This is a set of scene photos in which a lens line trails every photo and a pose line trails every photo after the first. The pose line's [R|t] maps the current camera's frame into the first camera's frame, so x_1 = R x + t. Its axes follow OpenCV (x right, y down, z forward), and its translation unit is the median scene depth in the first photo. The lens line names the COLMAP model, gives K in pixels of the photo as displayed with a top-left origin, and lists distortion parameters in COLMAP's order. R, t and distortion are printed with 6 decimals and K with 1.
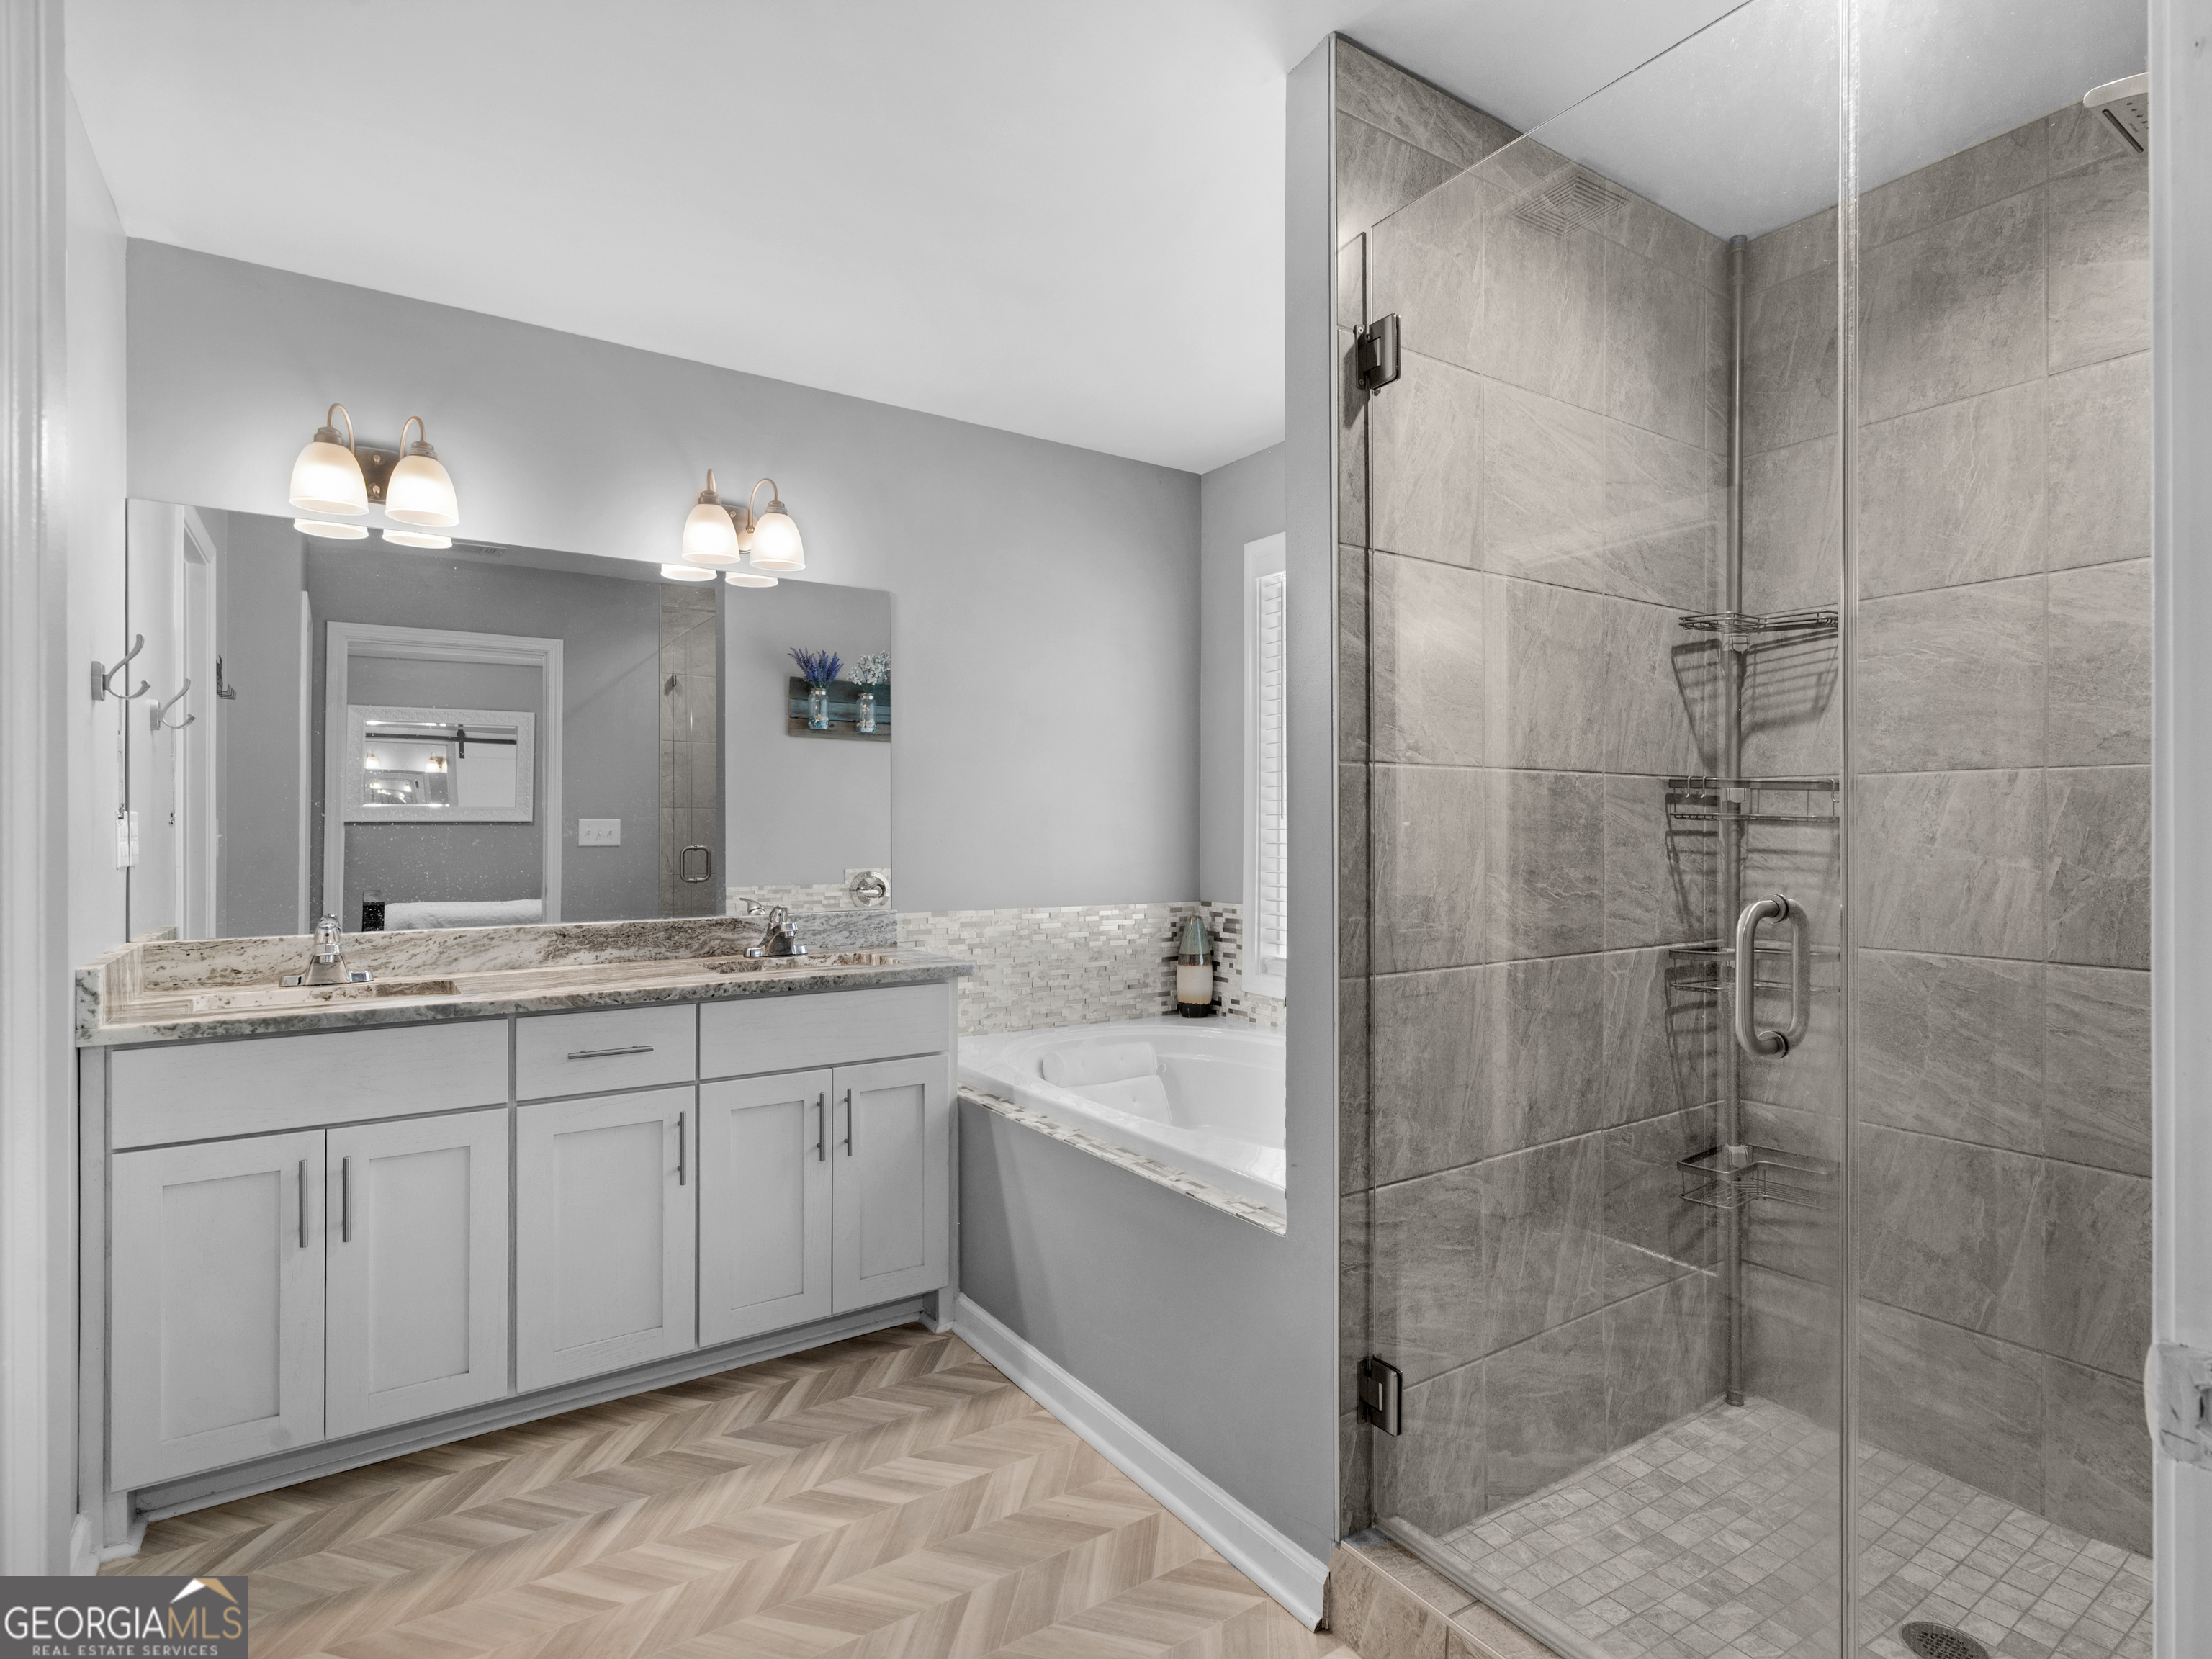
lens RADIAL K [[1137.1, 0, 1108.1], [0, 1137.1, 828.8], [0, 0, 1]] dist [0.000357, -0.001714]
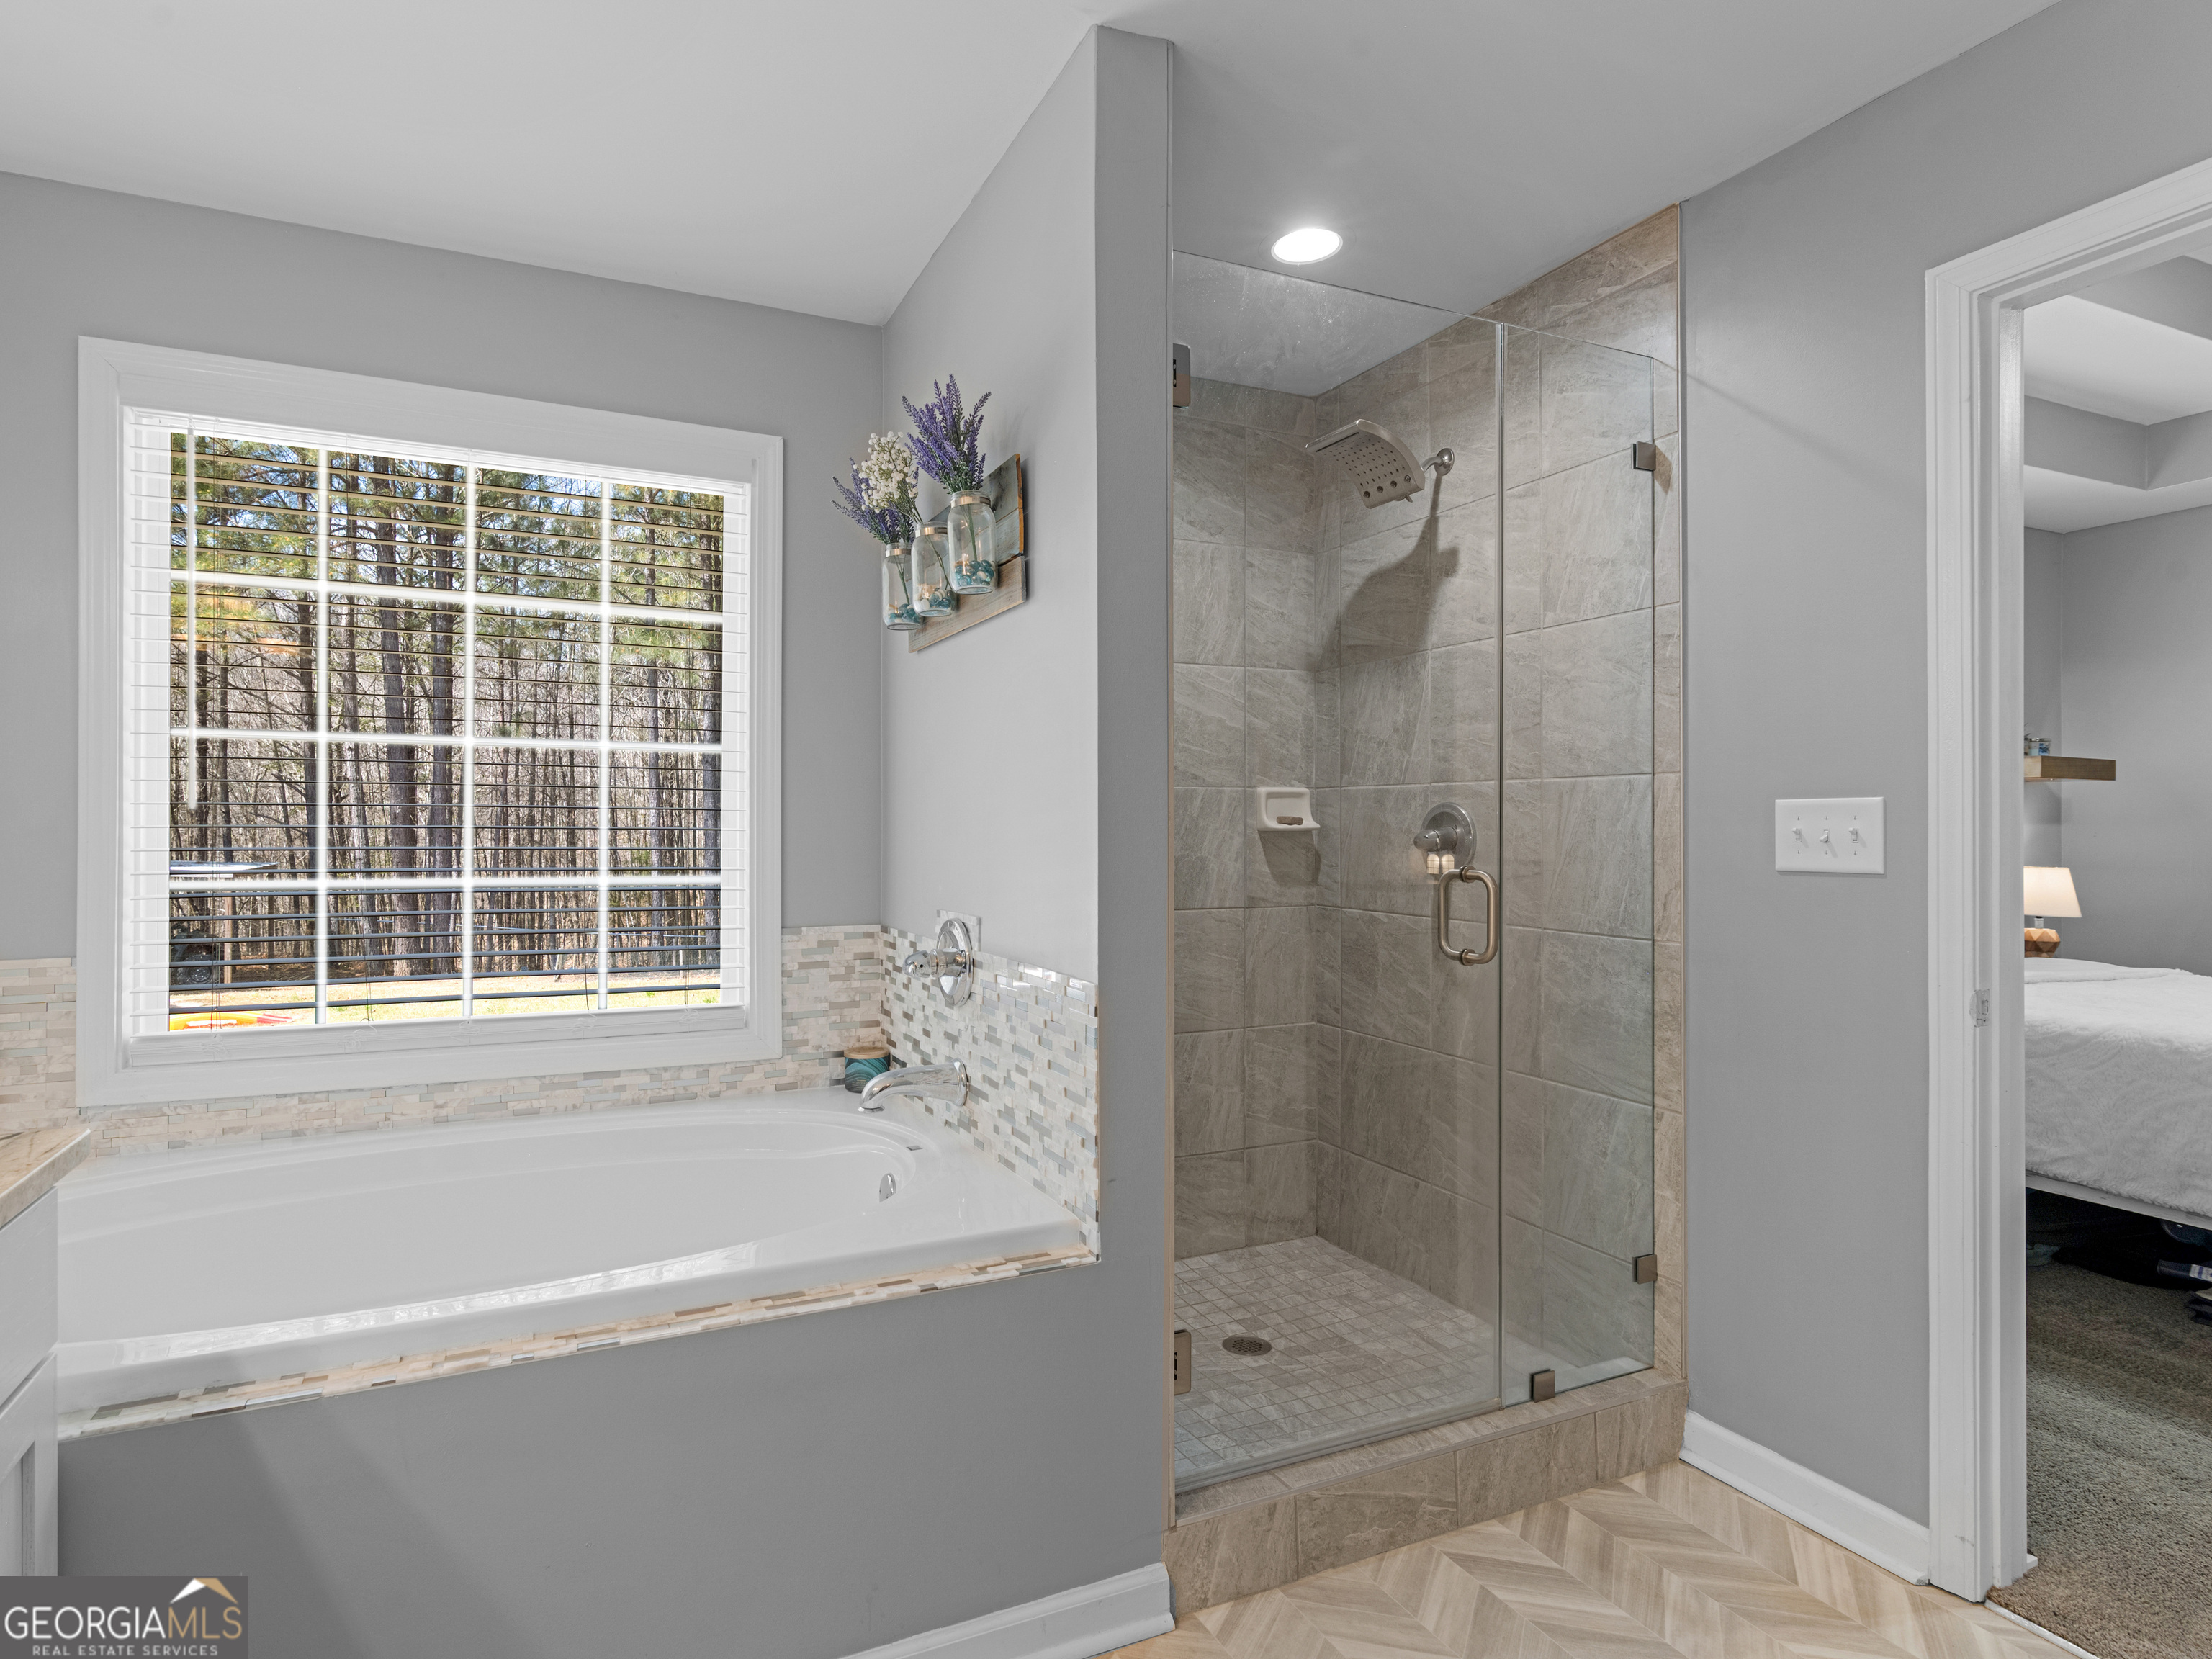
lens RADIAL K [[1137.1, 0, 1108.2], [0, 1137.1, 829.7], [0, 0, 1]] dist [0.000357, -0.001714]
pose [[0.170668, -0.005612, 0.985313, -0.620892], [-0.003681, 0.999973, 0.006333, -0.000700], [-0.985322, -0.004707, 0.170643, 0.684051]]
